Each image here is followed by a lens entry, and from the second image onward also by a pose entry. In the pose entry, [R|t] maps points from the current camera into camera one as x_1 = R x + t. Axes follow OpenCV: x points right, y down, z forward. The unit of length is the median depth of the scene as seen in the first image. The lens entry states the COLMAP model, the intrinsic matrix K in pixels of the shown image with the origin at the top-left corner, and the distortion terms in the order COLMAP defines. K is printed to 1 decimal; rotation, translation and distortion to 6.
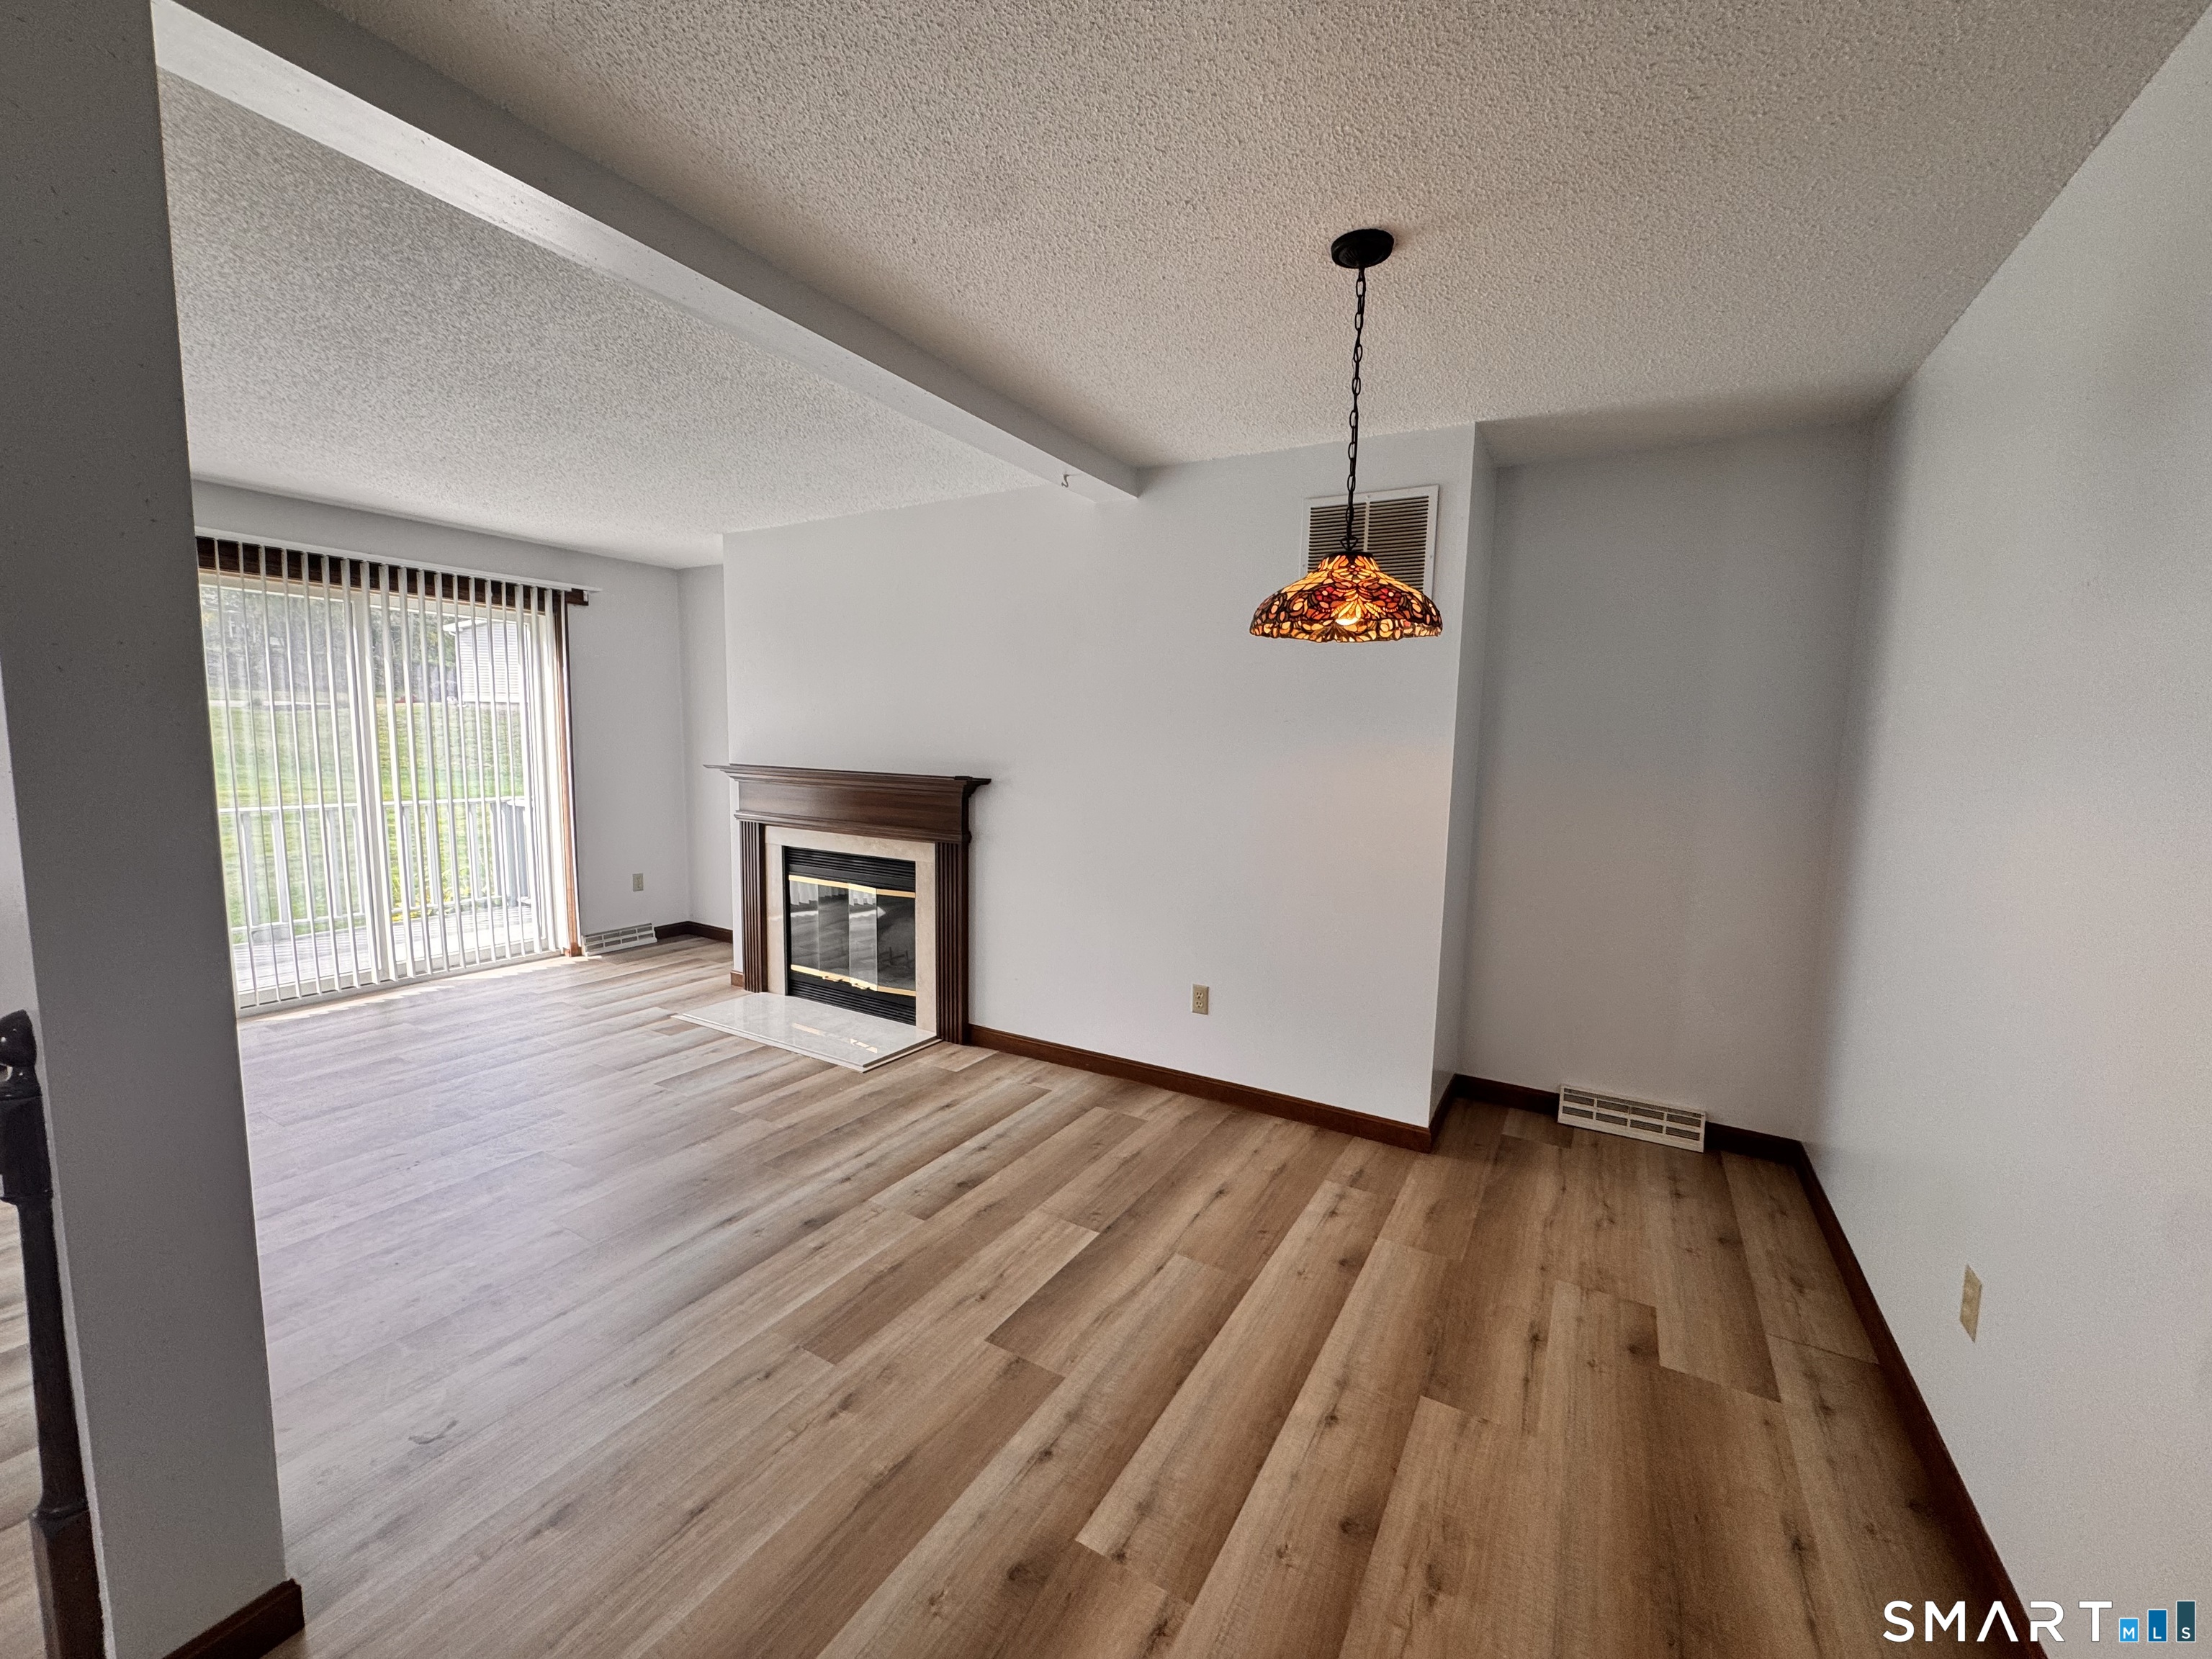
lens RADIAL K [[883.3, 0, 1098.1], [0, 883.3, 828.6], [0, 0, 1]] dist [-0.005562, 0.000515]
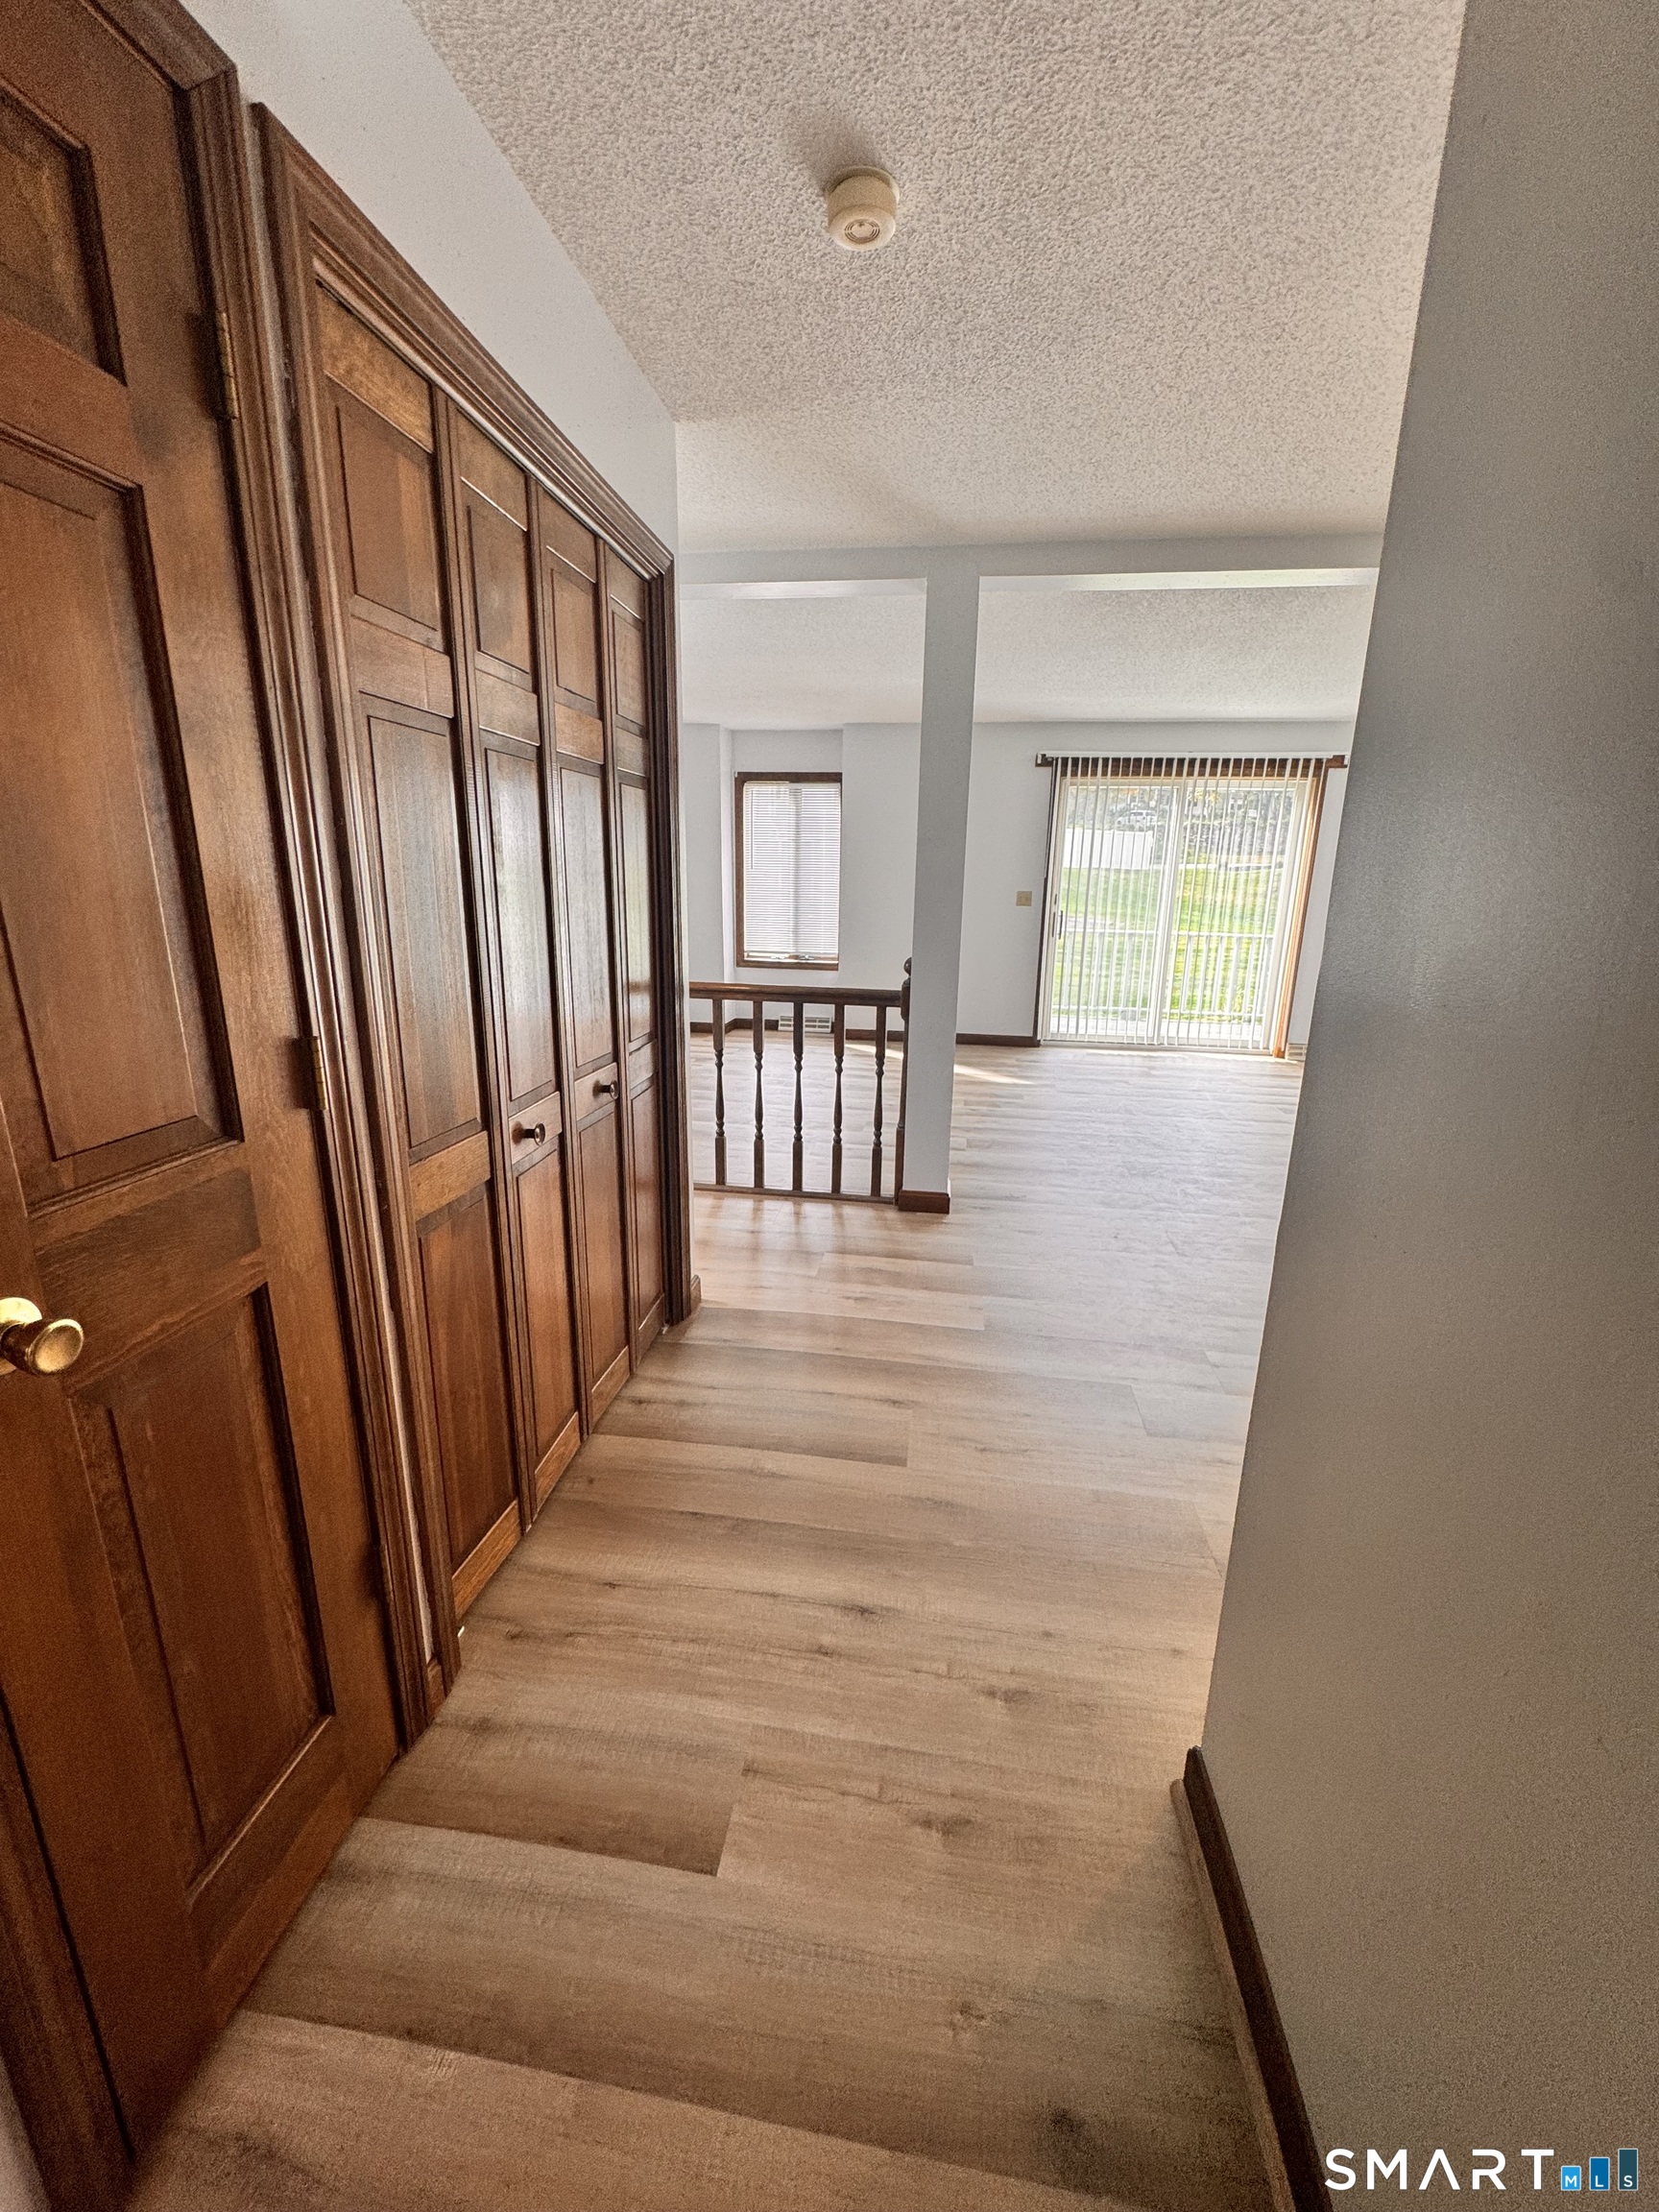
lens RADIAL K [[883.3, 0, 825.4], [0, 883.3, 1105.5], [0, 0, 1]] dist [-0.005562, 0.000515]
pose [[0.374966, 0.223442, -0.899708, 0.416986], [-0.104219, 0.974526, 0.198589, 0.034407], [0.921162, 0.019303, 0.388701, -0.126183]]
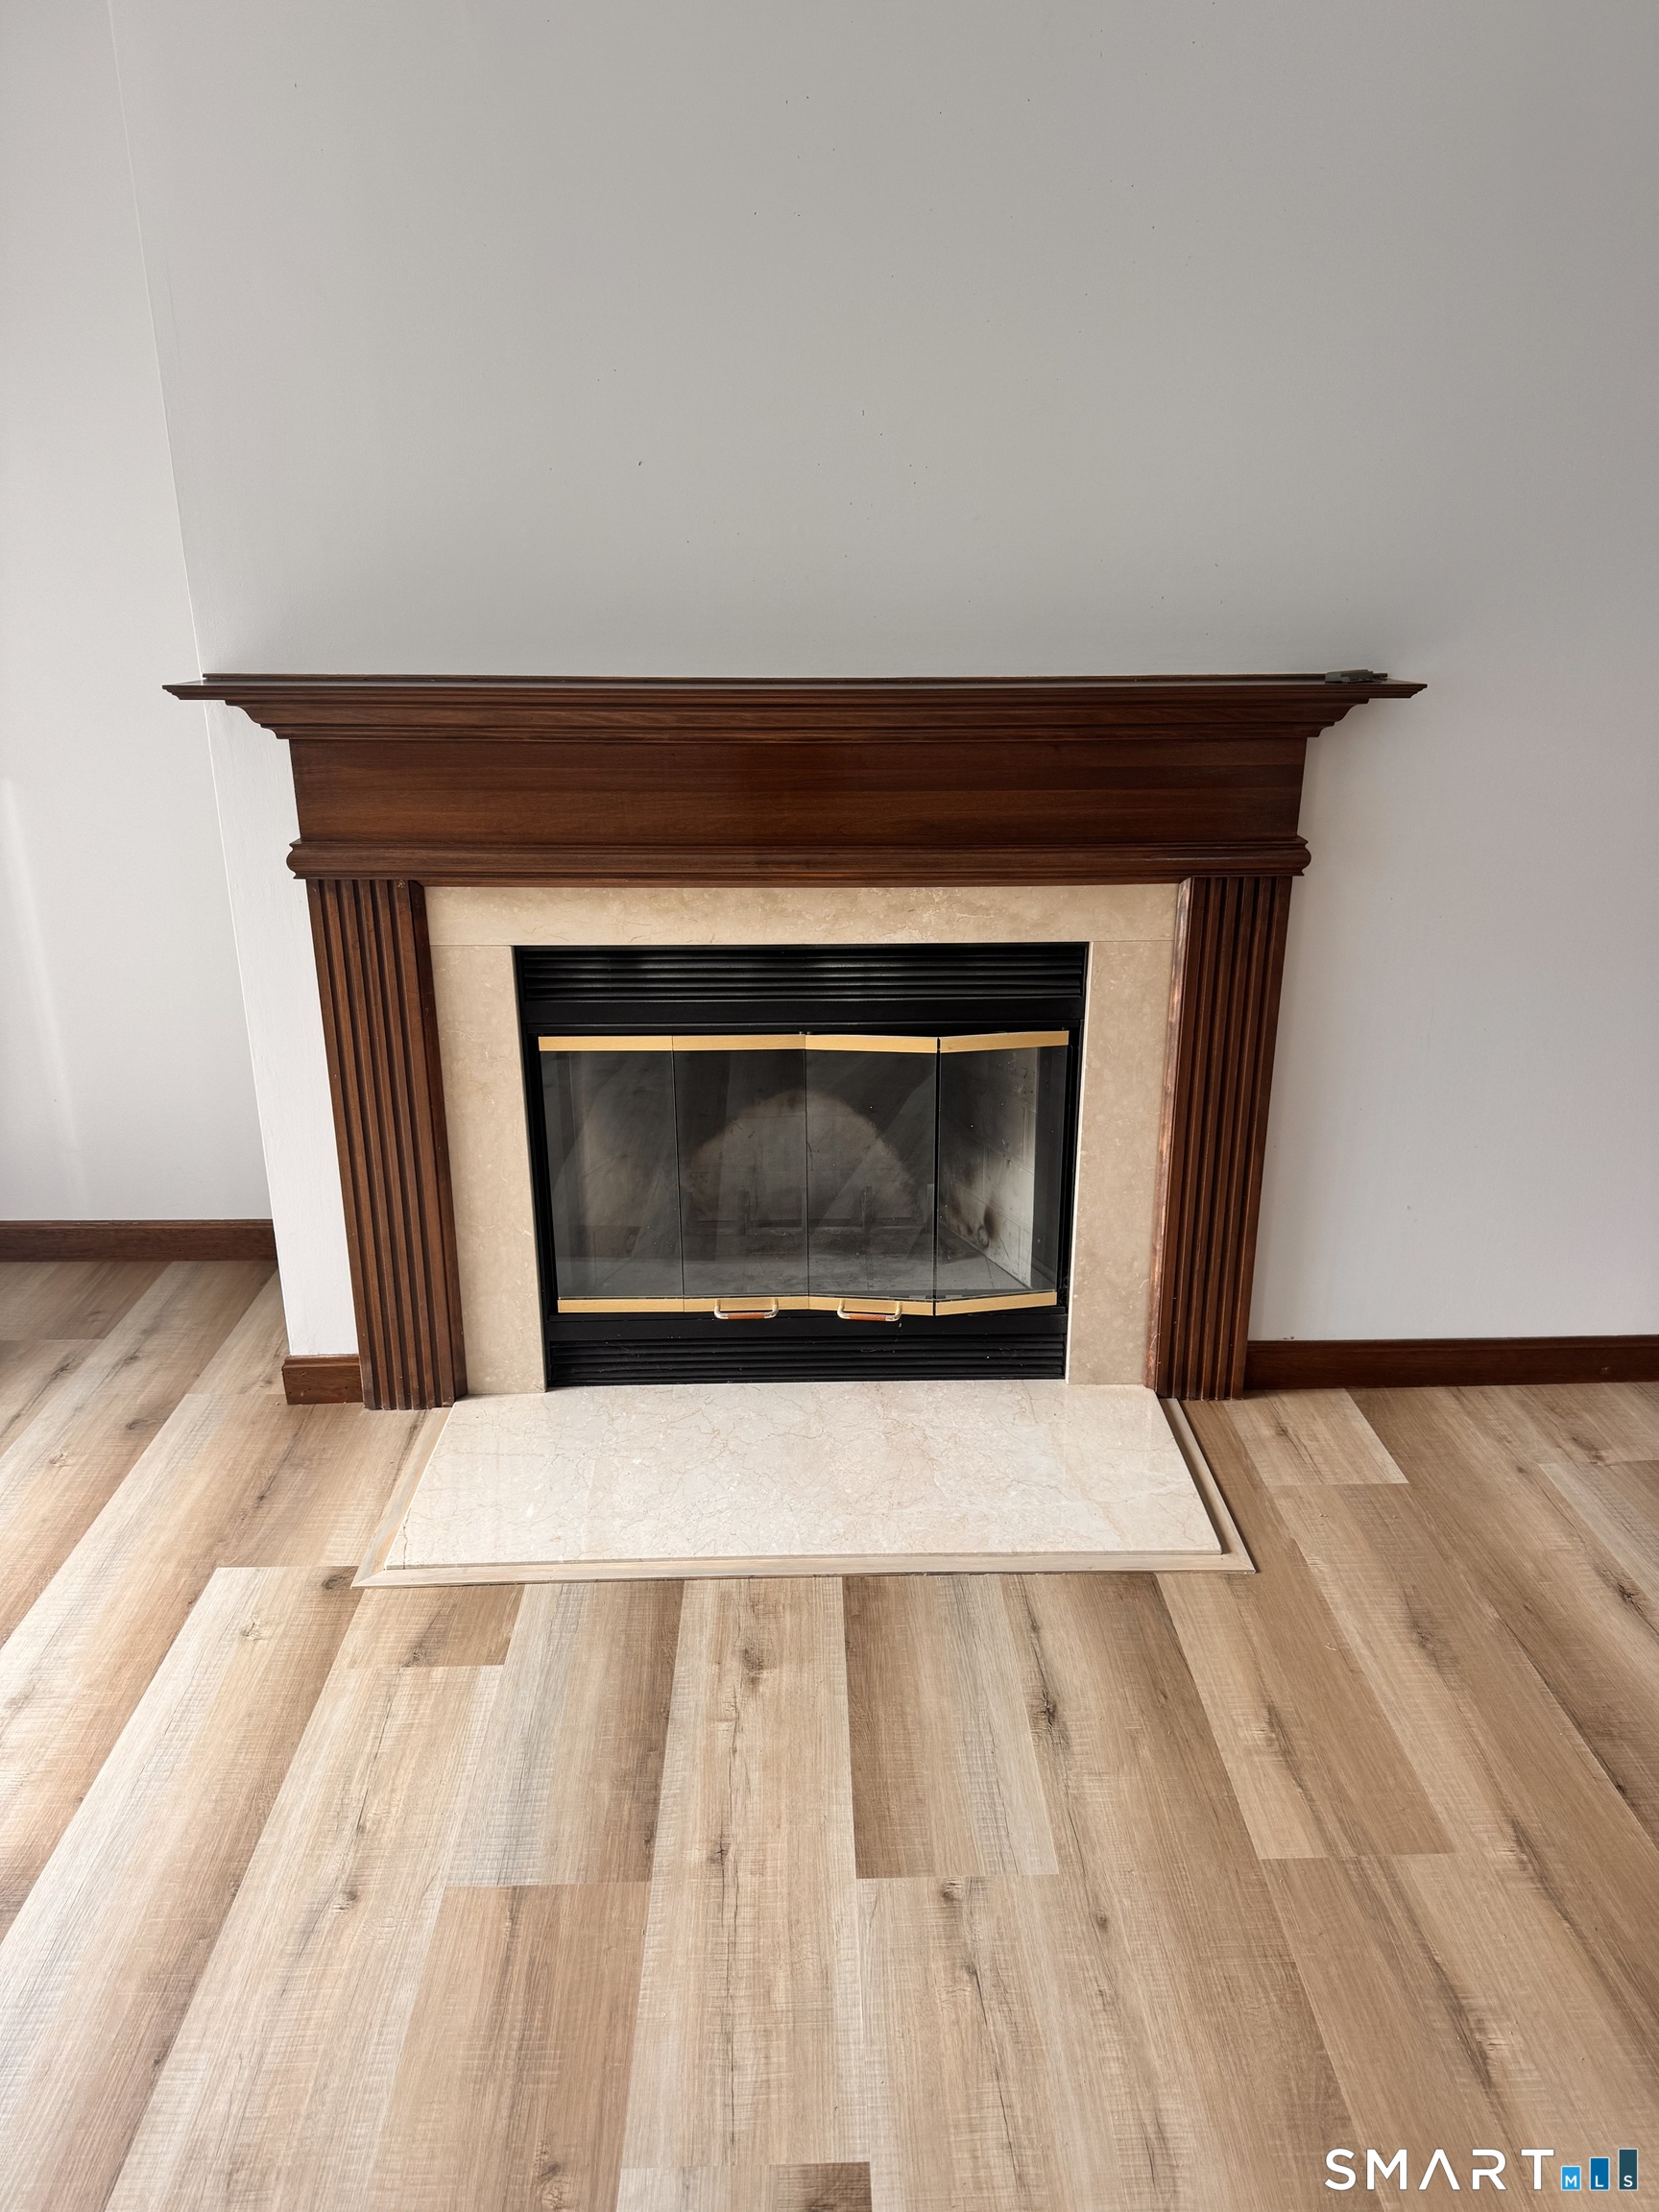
lens RADIAL K [[1557.9, 0, 831.6], [0, 1557.9, 1102.8], [0, 0, 1]] dist [0.038561, -0.001663]
pose [[0.844838, -0.195697, 0.497947, -0.604099], [0.071565, 0.963675, 0.257312, -0.066253], [-0.530214, -0.181751, 0.828154, 0.537773]]
